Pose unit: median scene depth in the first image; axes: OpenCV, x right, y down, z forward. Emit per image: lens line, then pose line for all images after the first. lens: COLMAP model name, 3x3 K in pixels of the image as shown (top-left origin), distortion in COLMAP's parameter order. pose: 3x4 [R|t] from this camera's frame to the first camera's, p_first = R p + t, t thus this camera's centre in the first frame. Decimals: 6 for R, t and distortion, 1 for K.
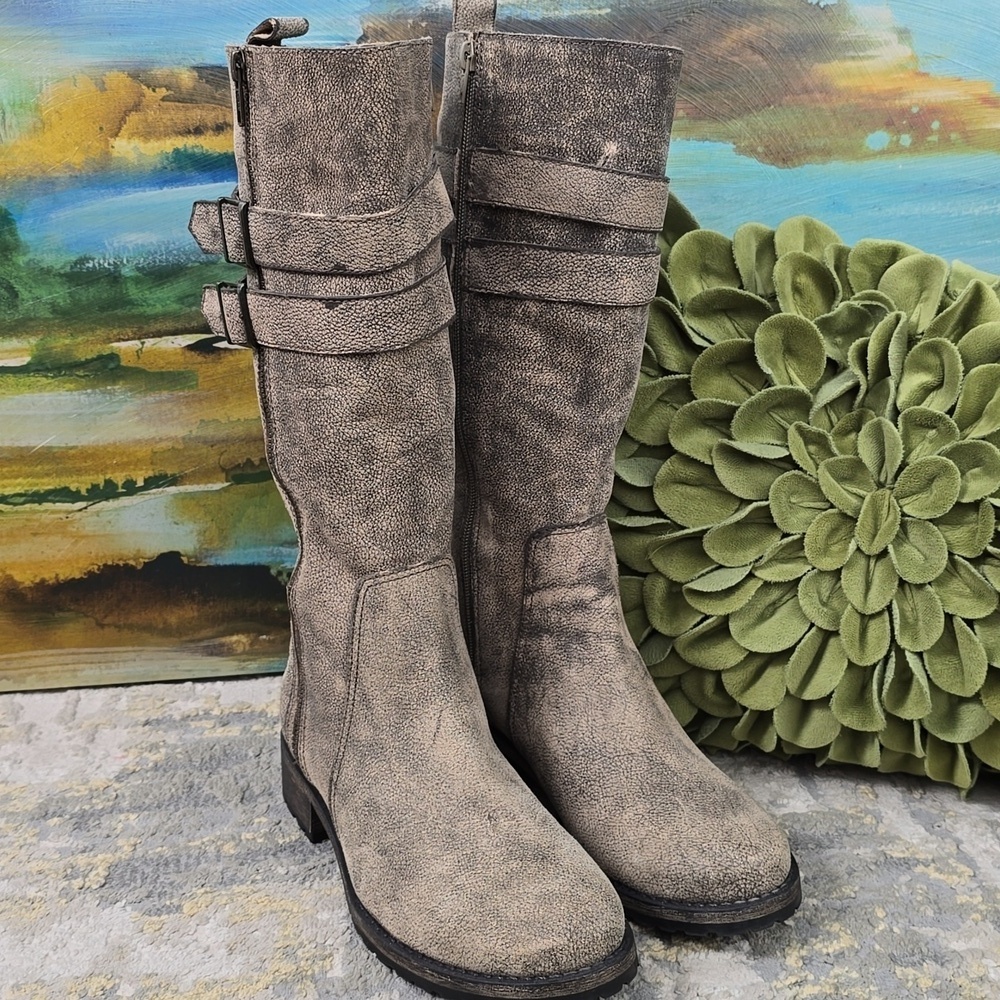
lens RADIAL K [[1523.9, 0, 524.1], [0, 1523.9, 504.3], [0, 0, 1]] dist [0.089279, -0.100611]
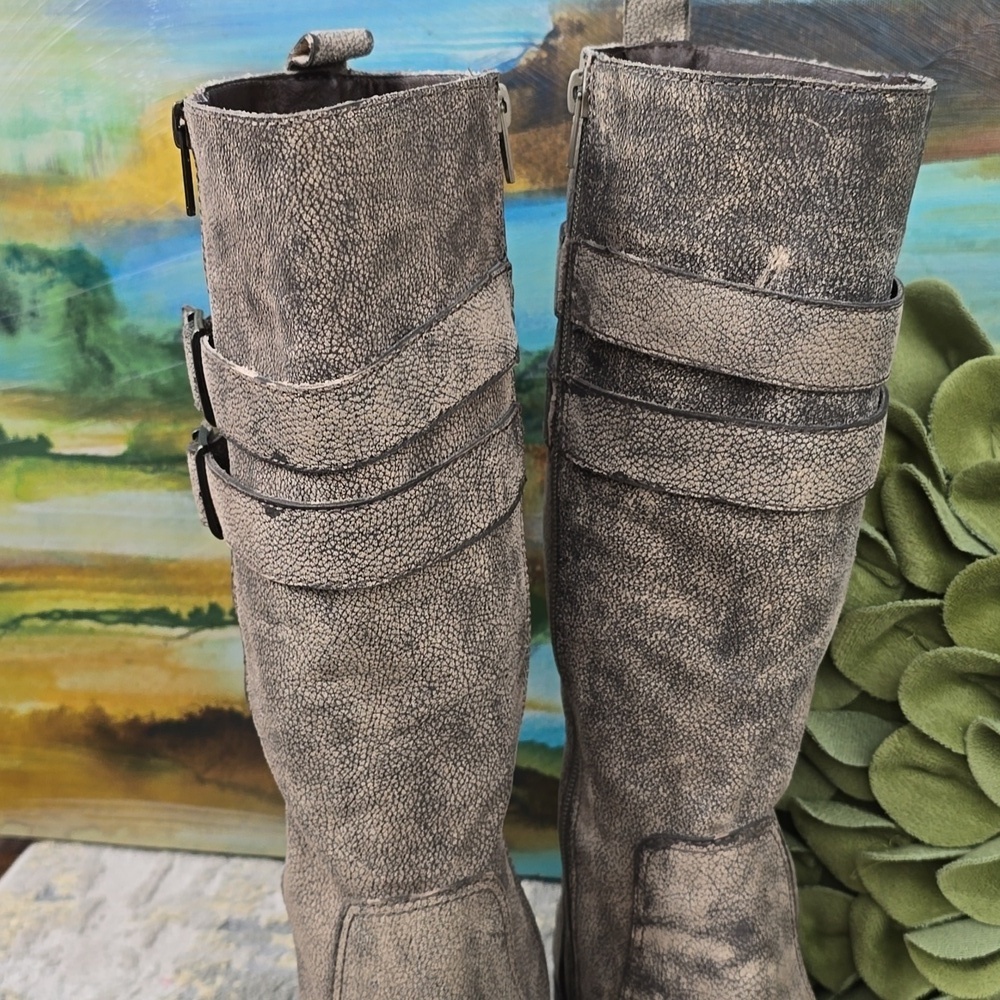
lens RADIAL K [[1521.6, 0, 496.4], [0, 1521.6, 496.6], [0, 0, 1]] dist [0.210883, -0.755035]
pose [[0.942064, 0.087721, -0.323759, 0.131808], [-0.073452, 0.995722, 0.056056, -0.142964], [0.327291, -0.029027, 0.944478, 0.348098]]
